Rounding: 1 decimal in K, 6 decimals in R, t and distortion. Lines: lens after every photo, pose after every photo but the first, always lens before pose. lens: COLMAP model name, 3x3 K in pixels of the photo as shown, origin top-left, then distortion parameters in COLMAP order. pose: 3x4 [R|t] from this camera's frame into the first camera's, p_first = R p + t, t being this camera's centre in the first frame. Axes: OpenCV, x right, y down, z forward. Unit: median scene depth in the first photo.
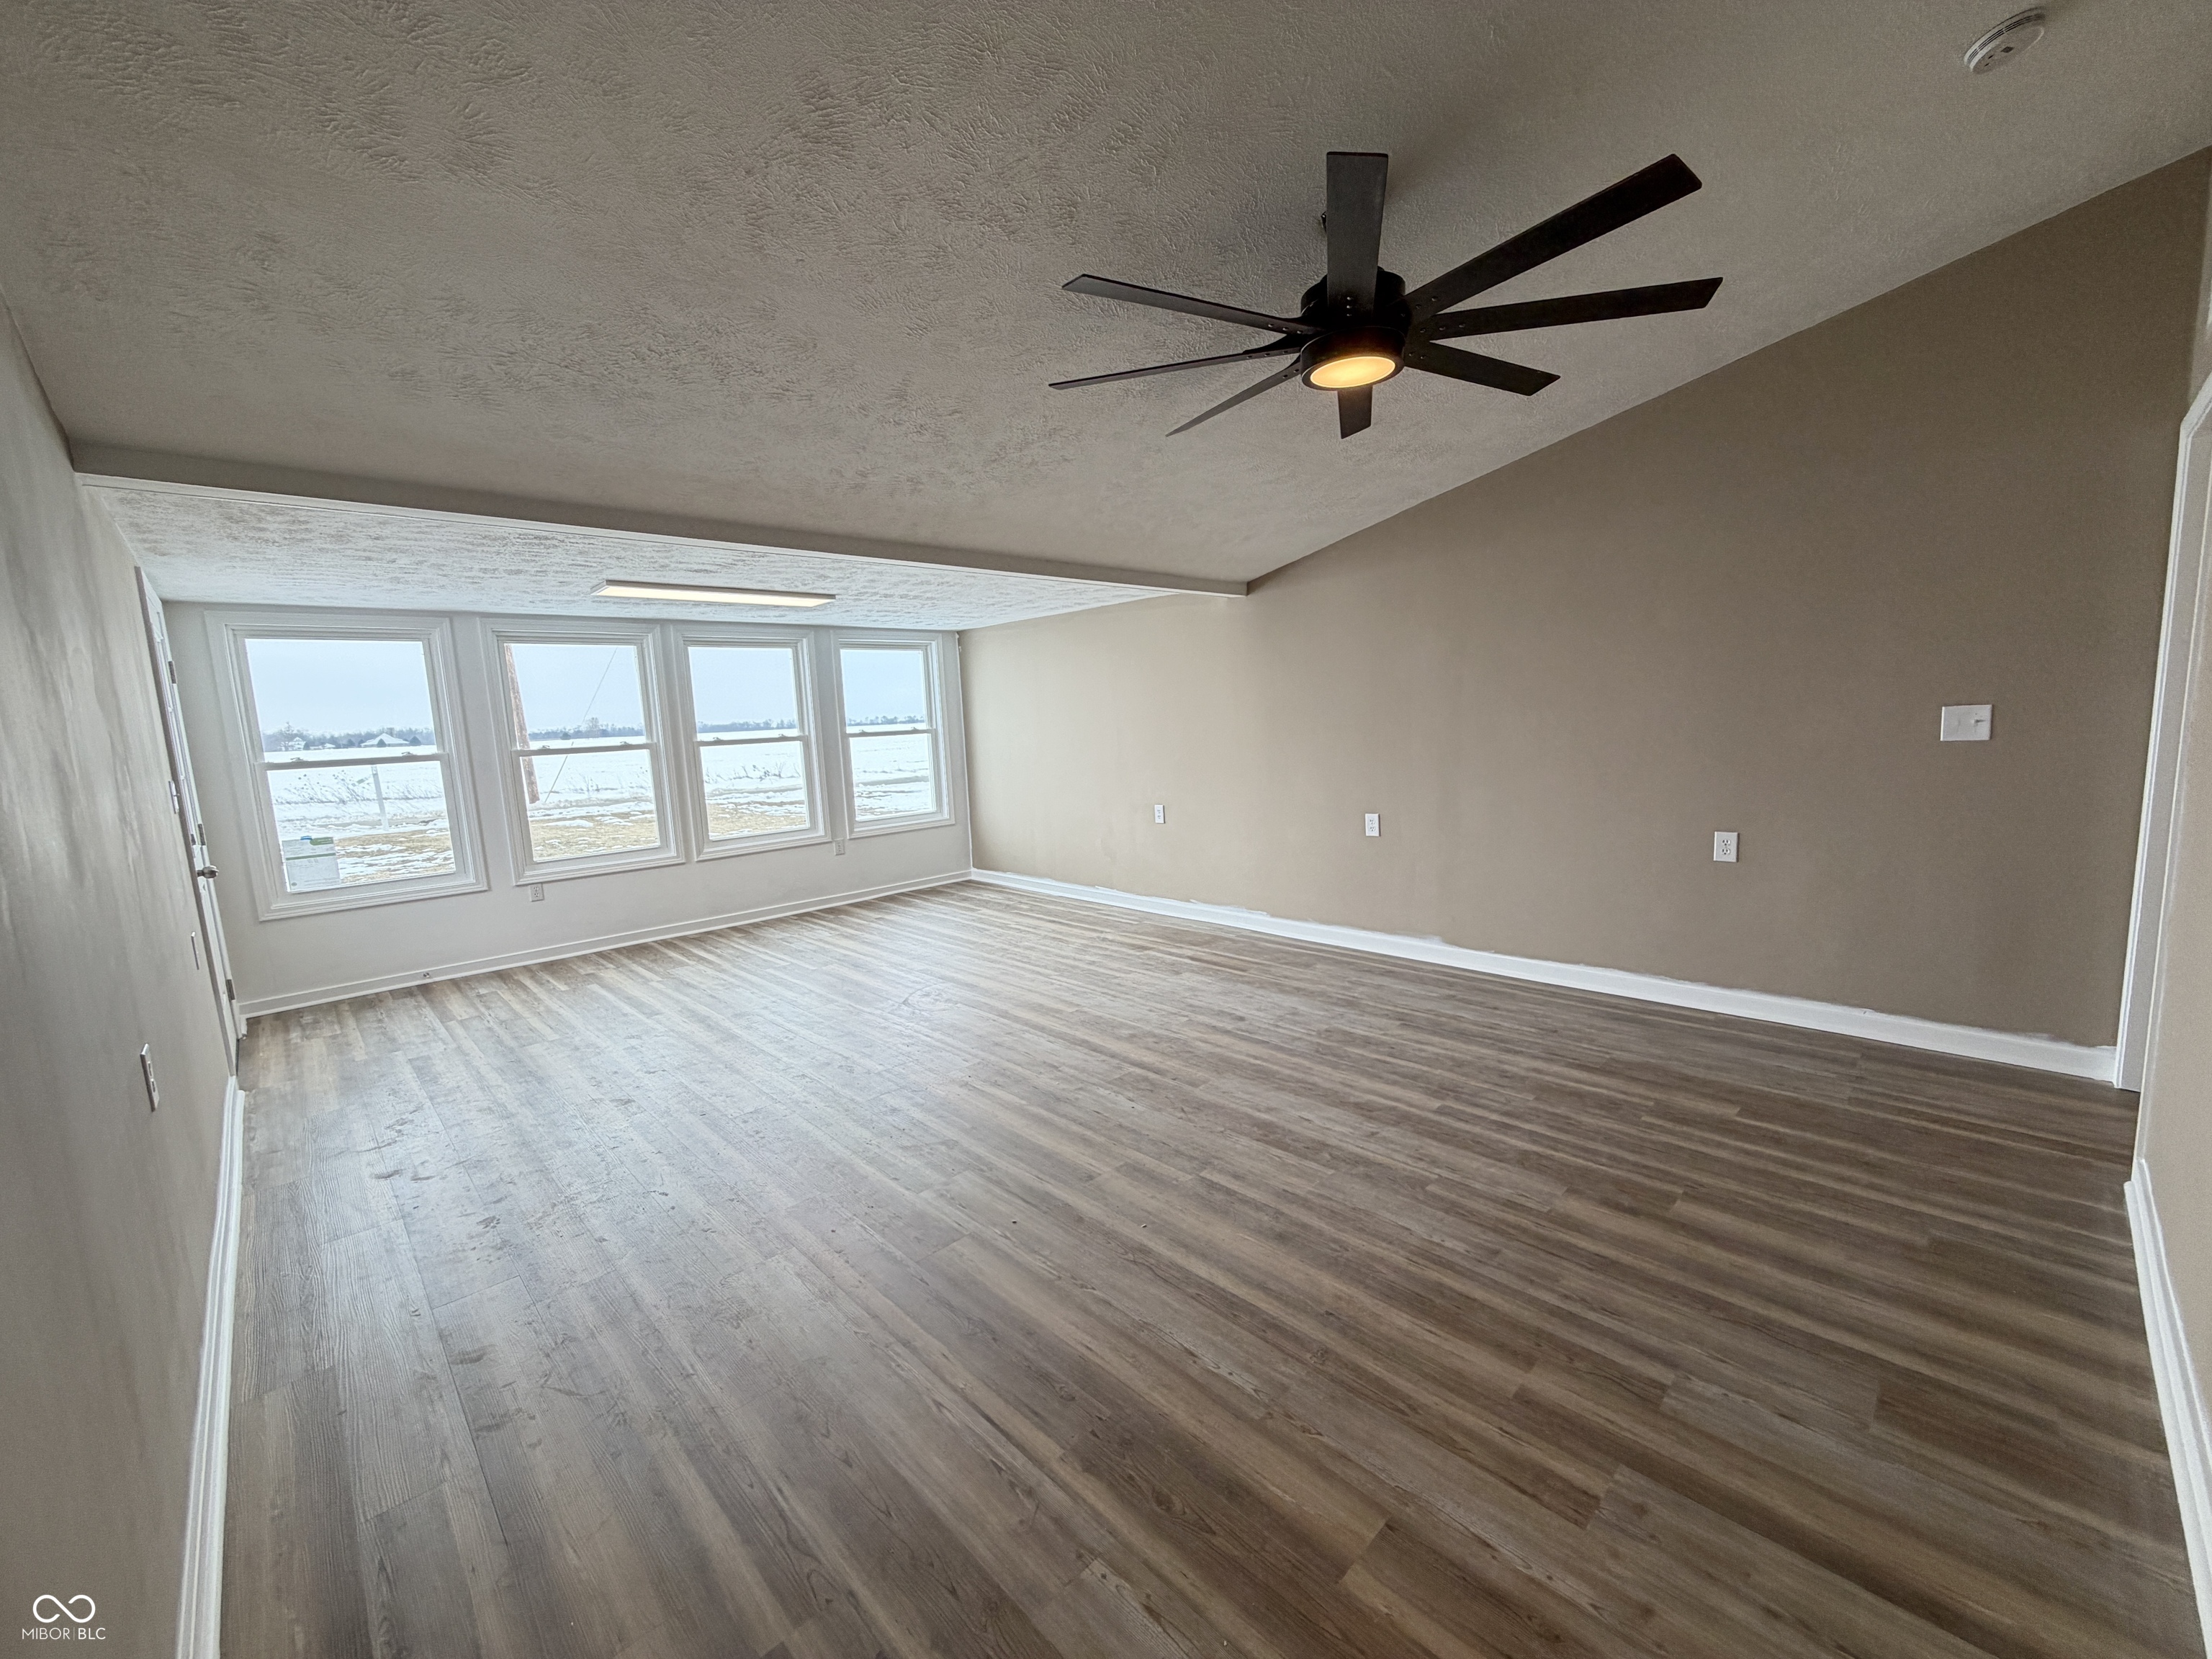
lens RADIAL K [[873.7, 0, 1109.3], [0, 873.7, 831.6], [0, 0, 1]] dist [-0.003806, -0.000262]
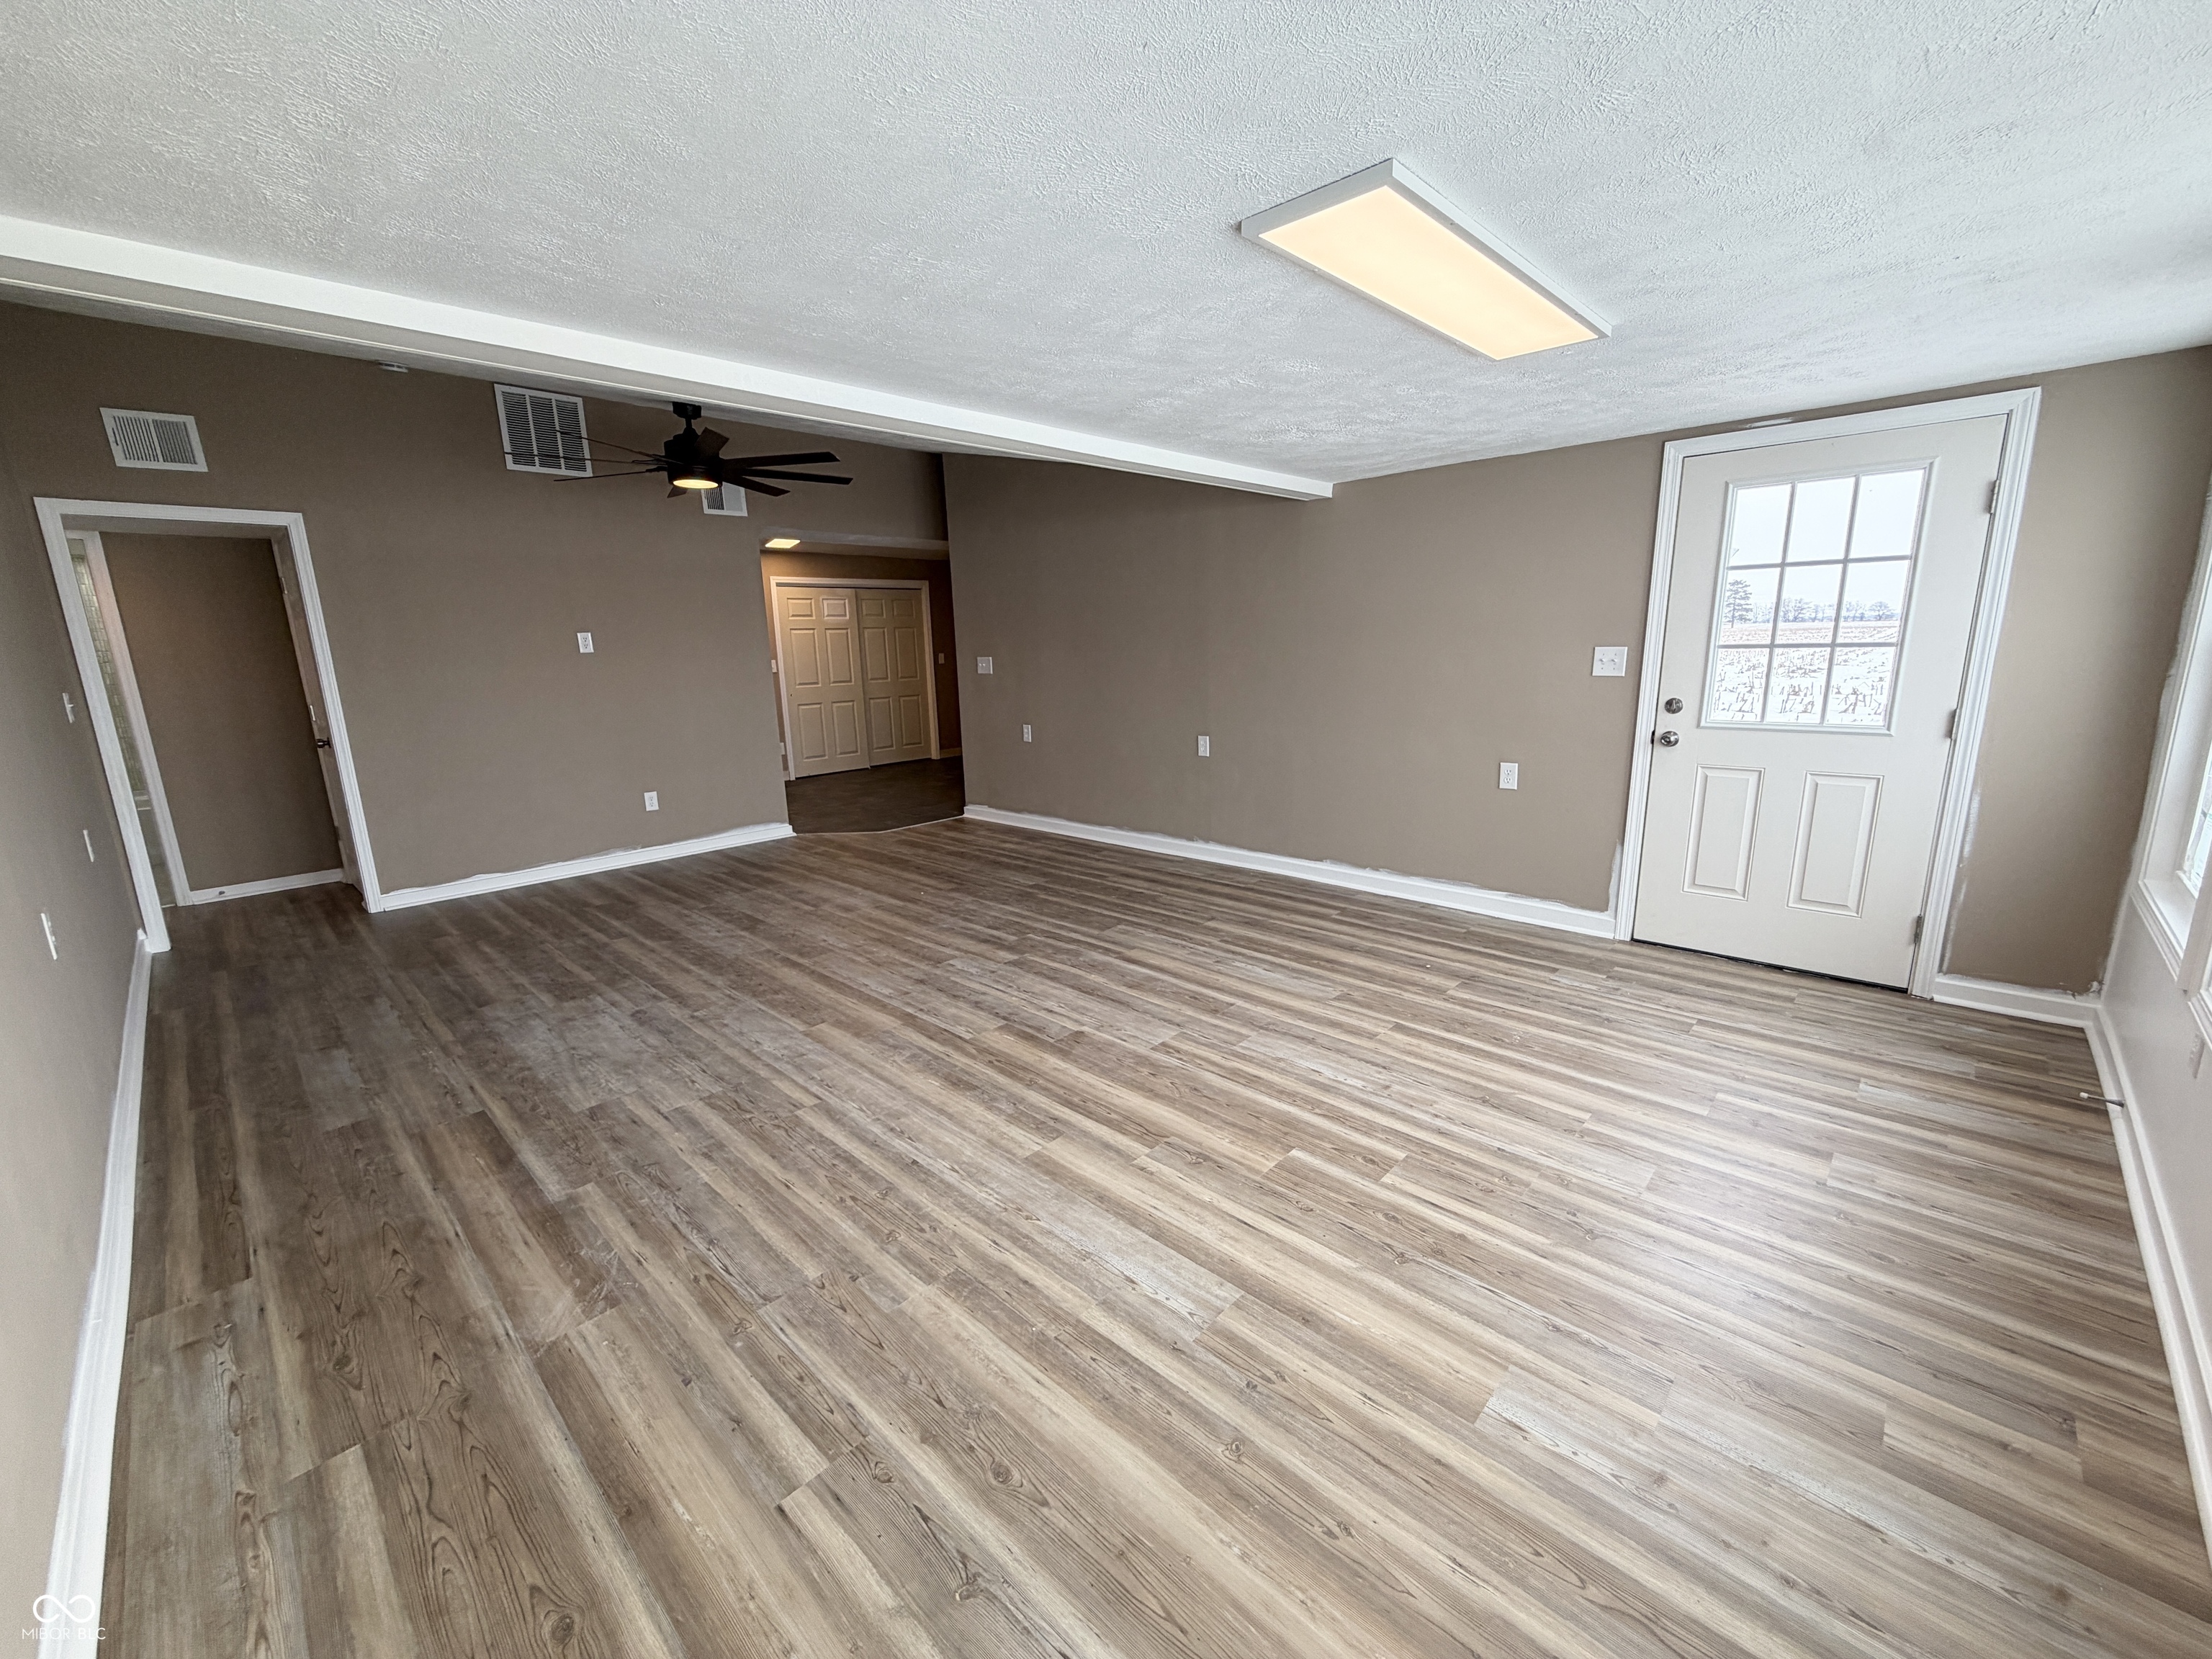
lens RADIAL K [[873.7, 0, 1106.4], [0, 873.7, 829.8], [0, 0, 1]] dist [-0.003806, -0.000262]
pose [[-0.996634, 0.077446, -0.026898, -0.257773], [0.063937, 0.939587, 0.336287, -0.185181], [0.051317, 0.333435, -0.941375, 1.498738]]
